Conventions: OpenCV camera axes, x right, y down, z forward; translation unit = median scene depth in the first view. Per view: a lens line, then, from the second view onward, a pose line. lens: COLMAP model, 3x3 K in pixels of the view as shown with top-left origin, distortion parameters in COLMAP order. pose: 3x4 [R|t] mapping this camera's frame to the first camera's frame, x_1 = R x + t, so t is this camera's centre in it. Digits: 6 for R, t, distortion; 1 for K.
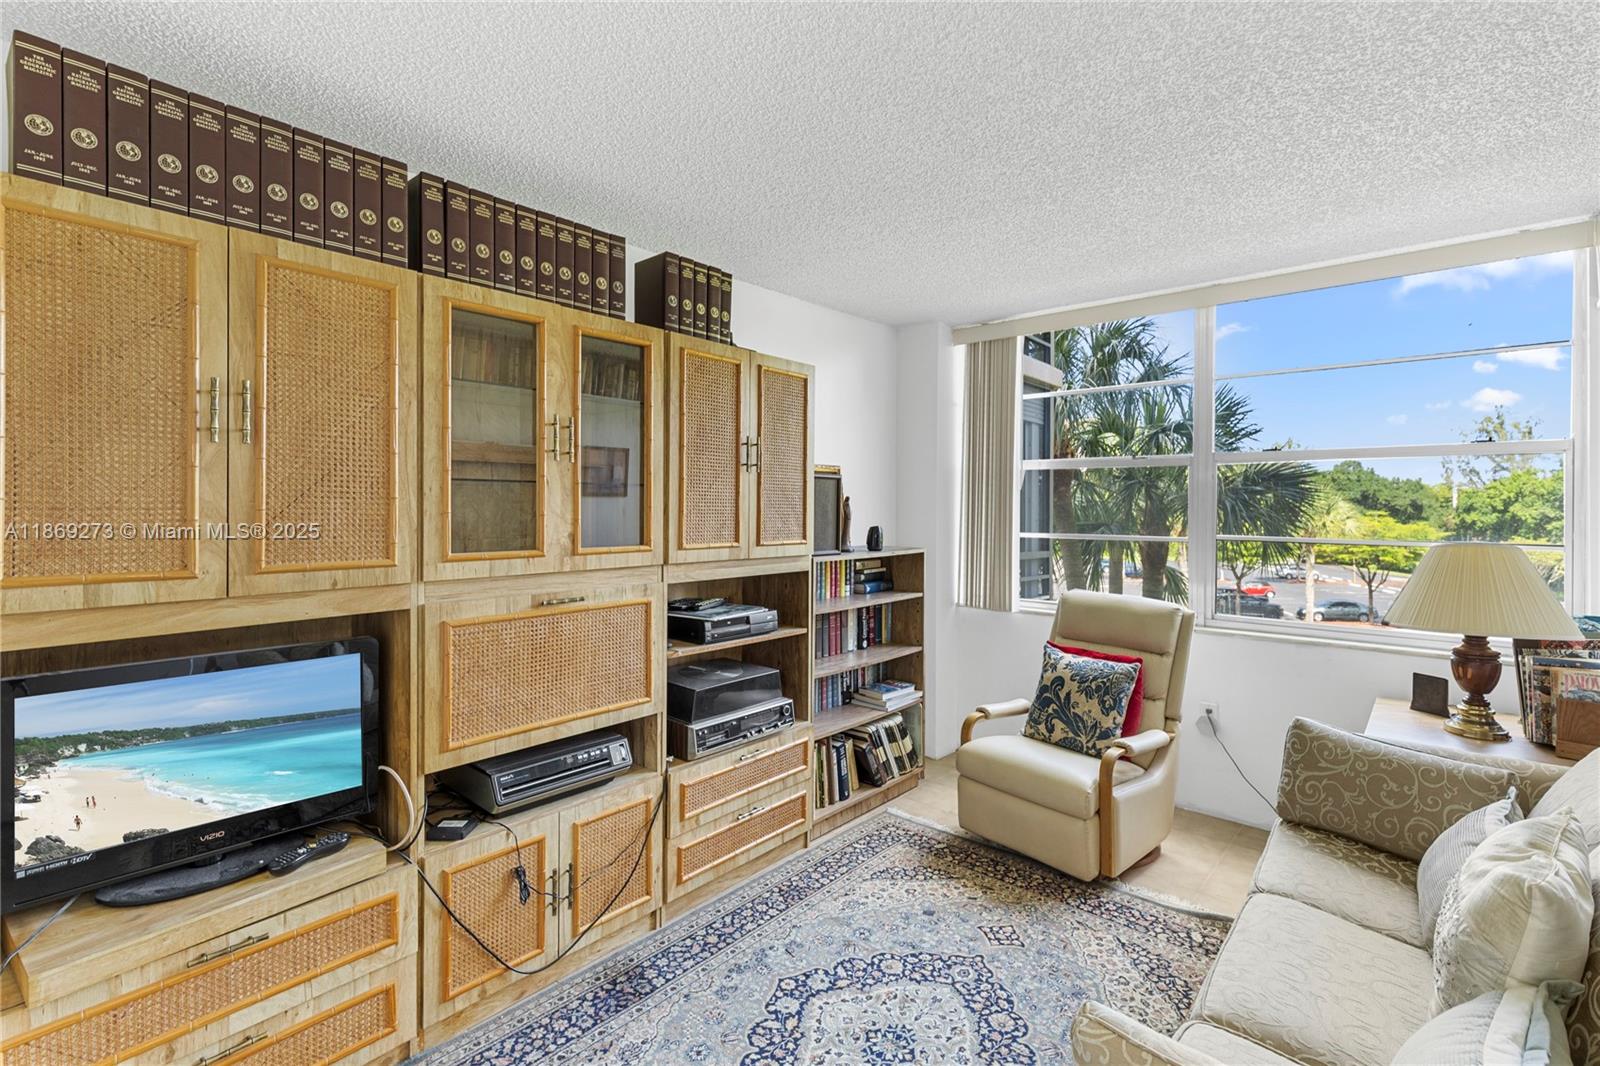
lens RADIAL K [[719.0, 0, 809.3], [0, 719.0, 517.5], [0, 0, 1]] dist [0.003157, -0.001540]
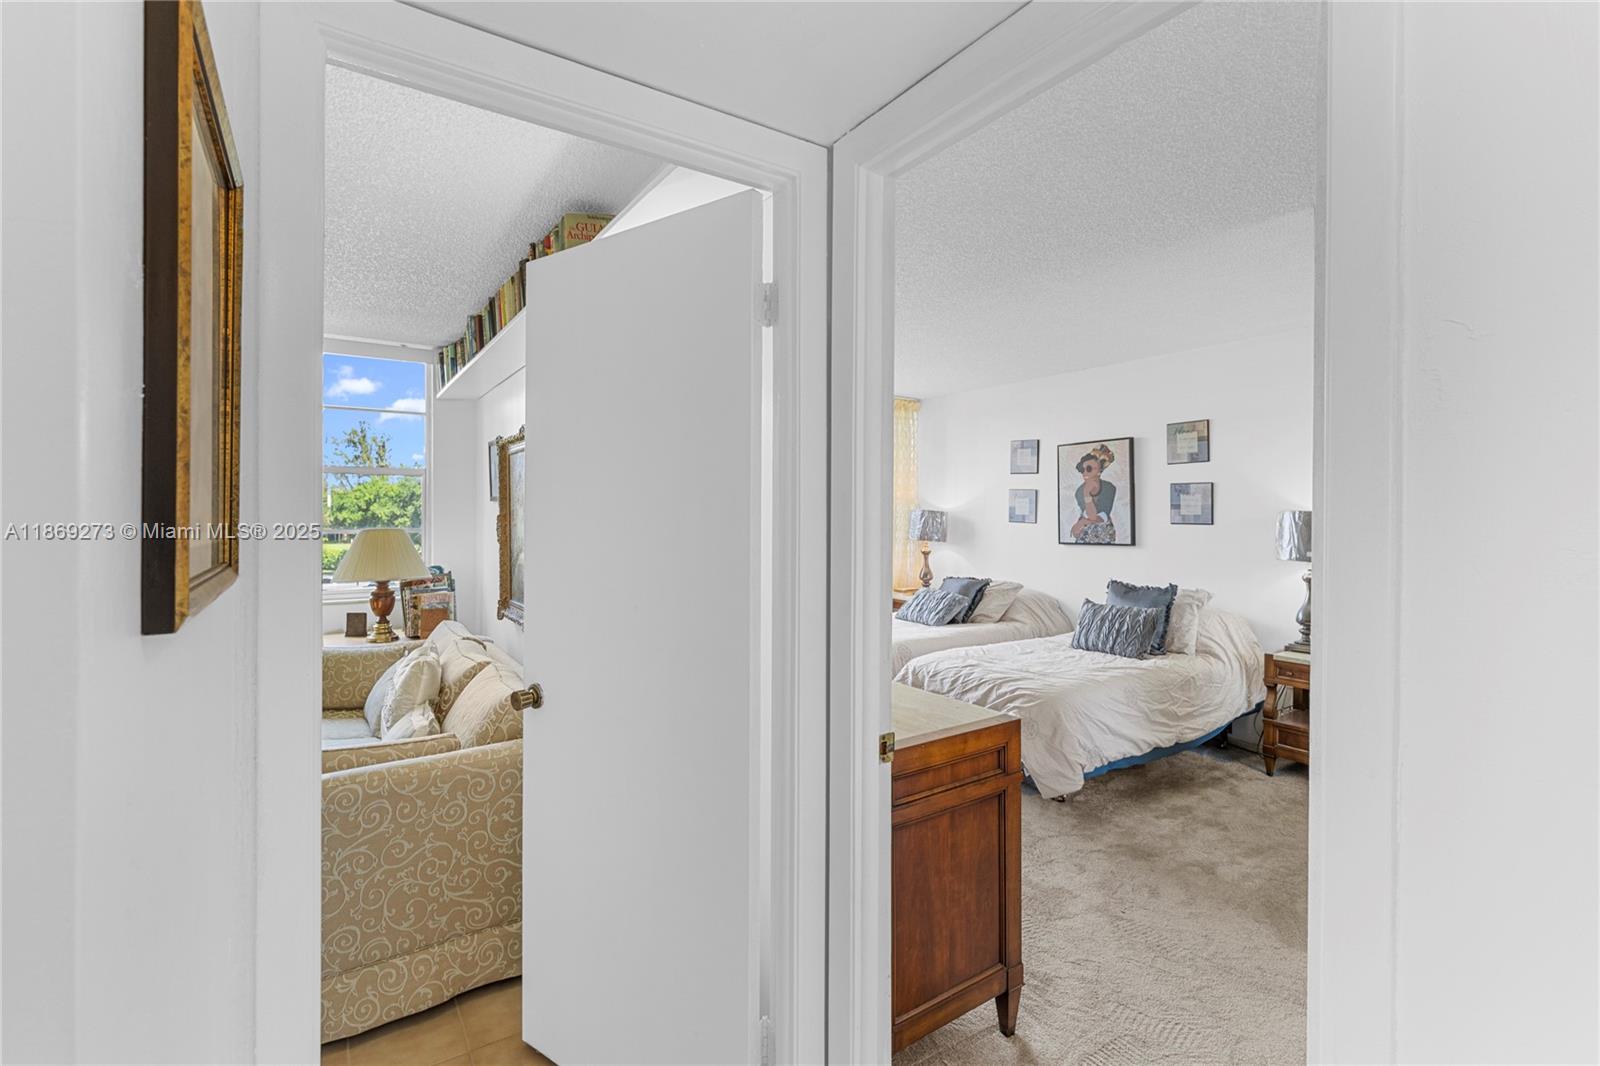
lens RADIAL K [[719.0, 0, 807.7], [0, 719.0, 516.2], [0, 0, 1]] dist [0.003157, -0.001540]
pose [[0.249144, -0.006702, 0.968443, -0.473078], [0.006439, 0.999965, 0.005264, 0.003143], [-0.968445, 0.004925, 0.249178, -0.401765]]
